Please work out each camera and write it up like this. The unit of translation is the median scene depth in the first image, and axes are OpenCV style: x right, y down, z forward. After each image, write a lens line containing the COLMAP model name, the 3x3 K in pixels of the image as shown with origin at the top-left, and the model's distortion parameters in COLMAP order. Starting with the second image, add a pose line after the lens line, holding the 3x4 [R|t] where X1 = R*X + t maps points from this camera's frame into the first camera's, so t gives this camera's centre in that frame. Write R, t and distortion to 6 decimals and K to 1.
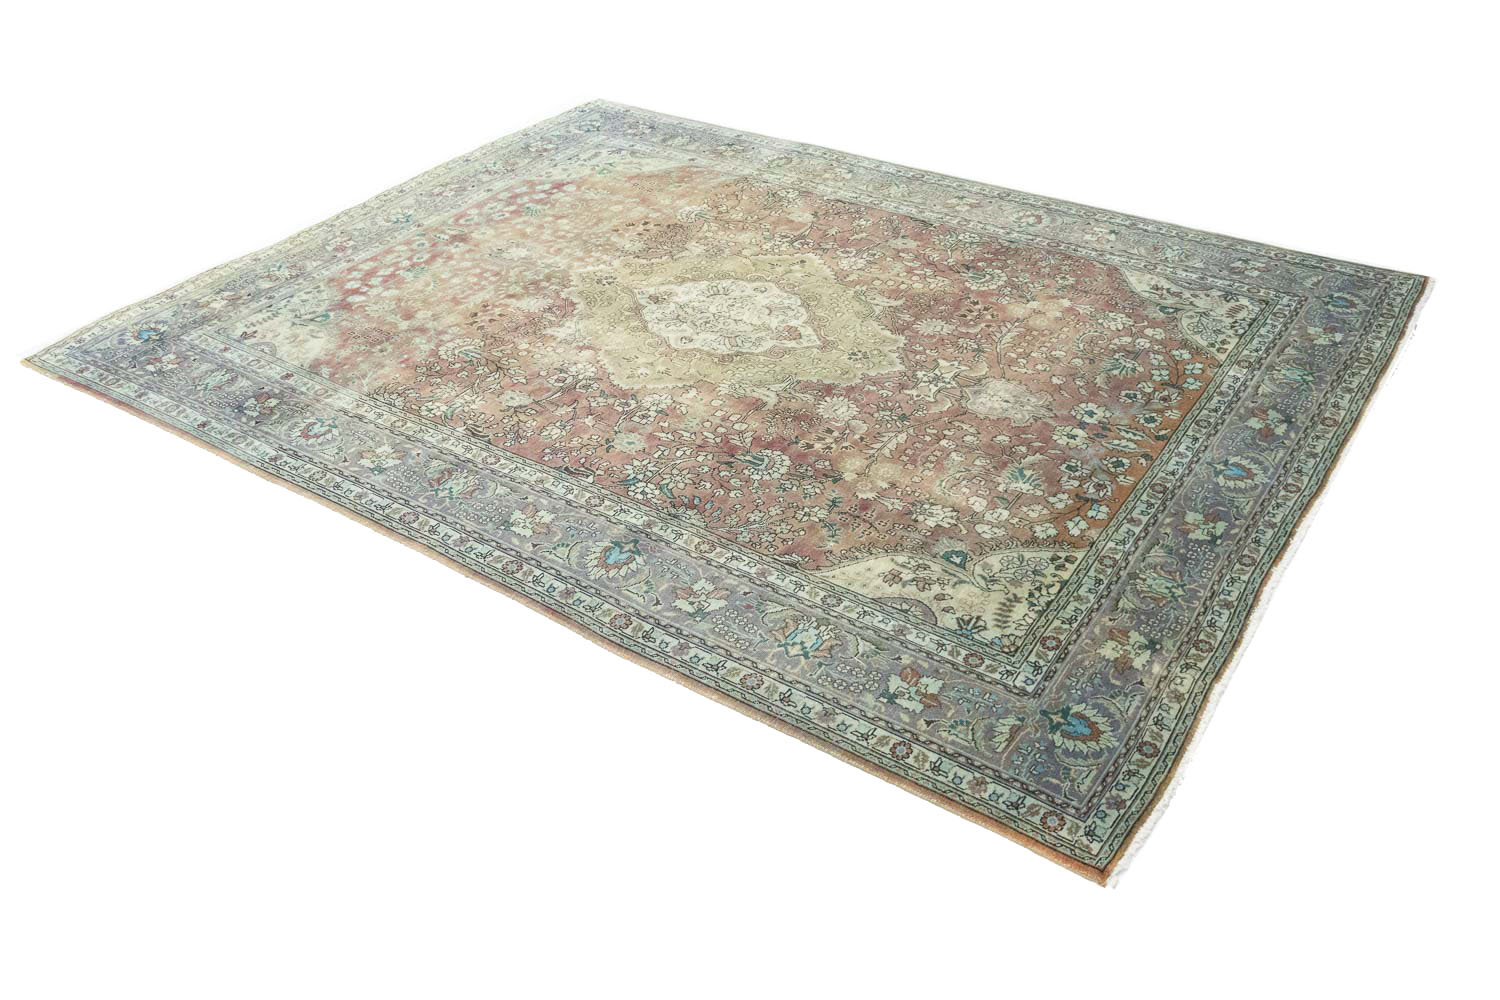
lens RADIAL K [[1249.4, 0, 734.9], [0, 1249.4, 493.0], [0, 0, 1]] dist [-0.005810, 0.003589]
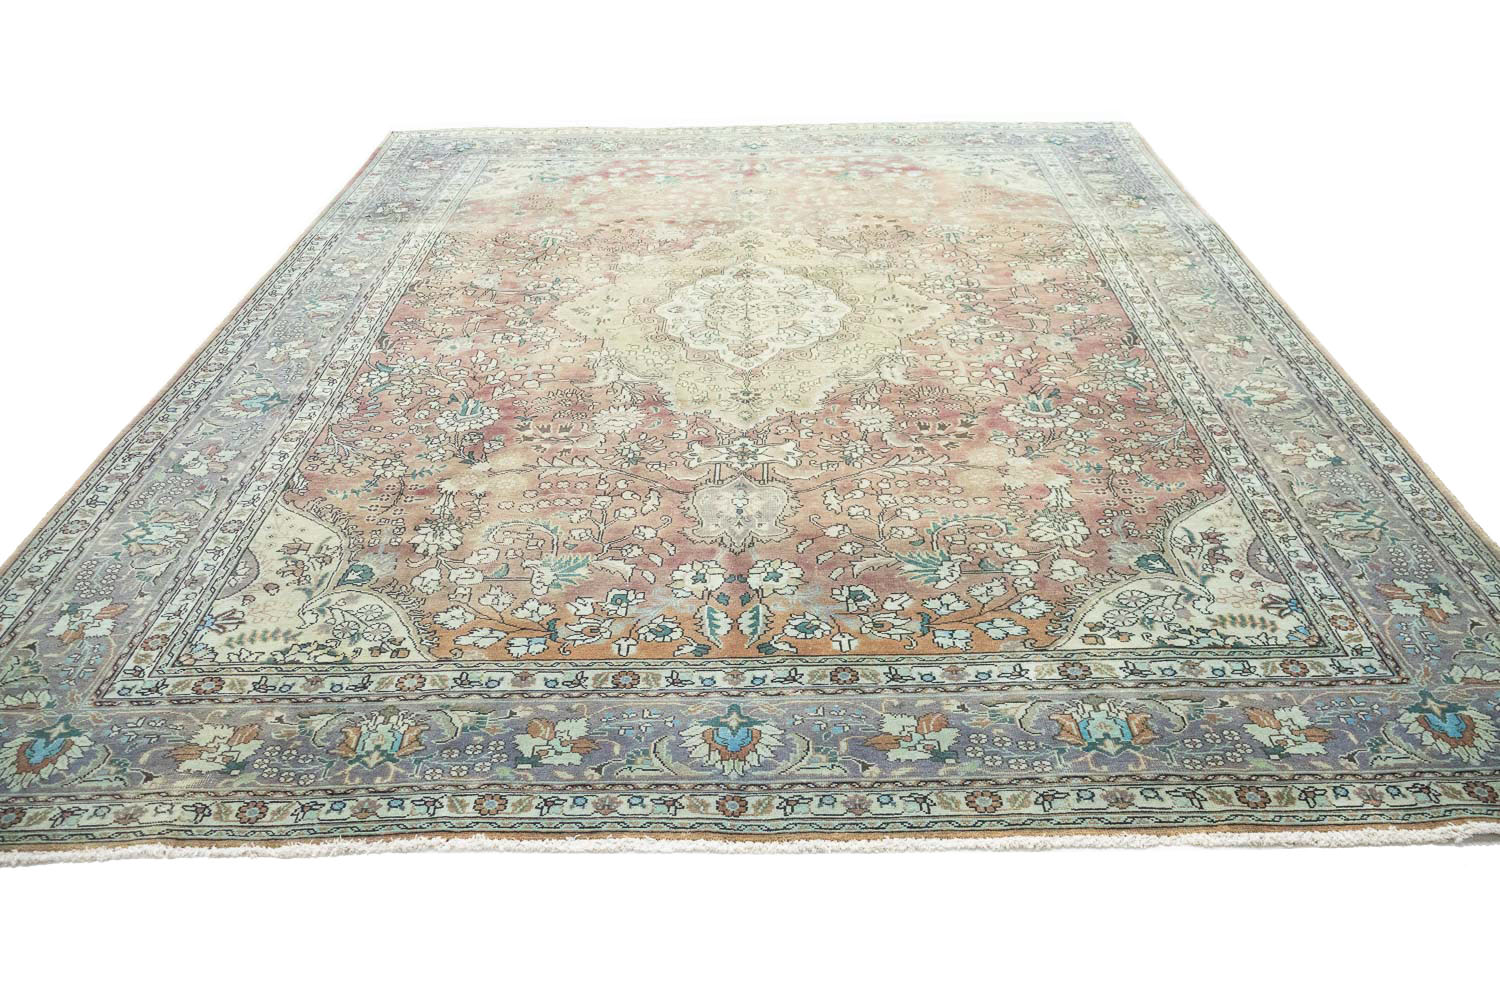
lens RADIAL K [[1249.4, 0, 734.9], [0, 1249.4, 493.0], [0, 0, 1]] dist [-0.005810, 0.003589]
pose [[0.572286, 0.458438, -0.679944, 0.749428], [-0.488123, 0.856693, 0.166770, -0.215102], [0.658957, 0.236456, 0.714048, 0.552736]]
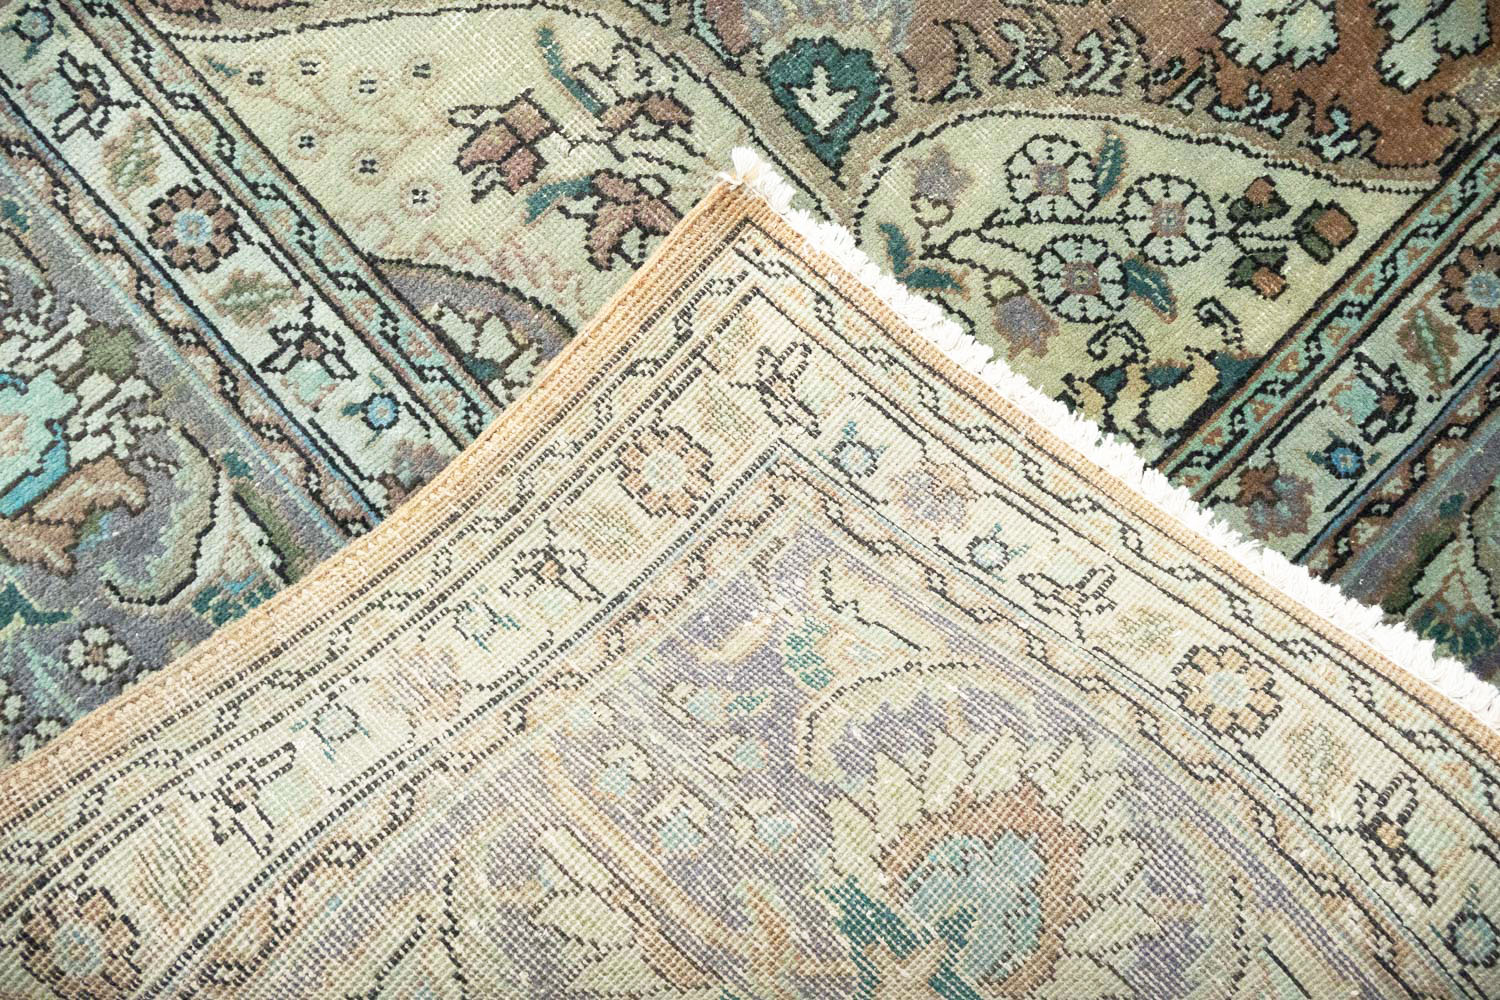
lens RADIAL K [[1248.9, 0, 744.4], [0, 1248.9, 495.0], [0, 0, 1]] dist [0.005519, -0.005385]
pose [[0.978428, 0.205819, 0.017801, 0.161568], [-0.157314, 0.686441, 0.709966, -0.049859], [0.133905, -0.697451, 0.704011, 0.737137]]
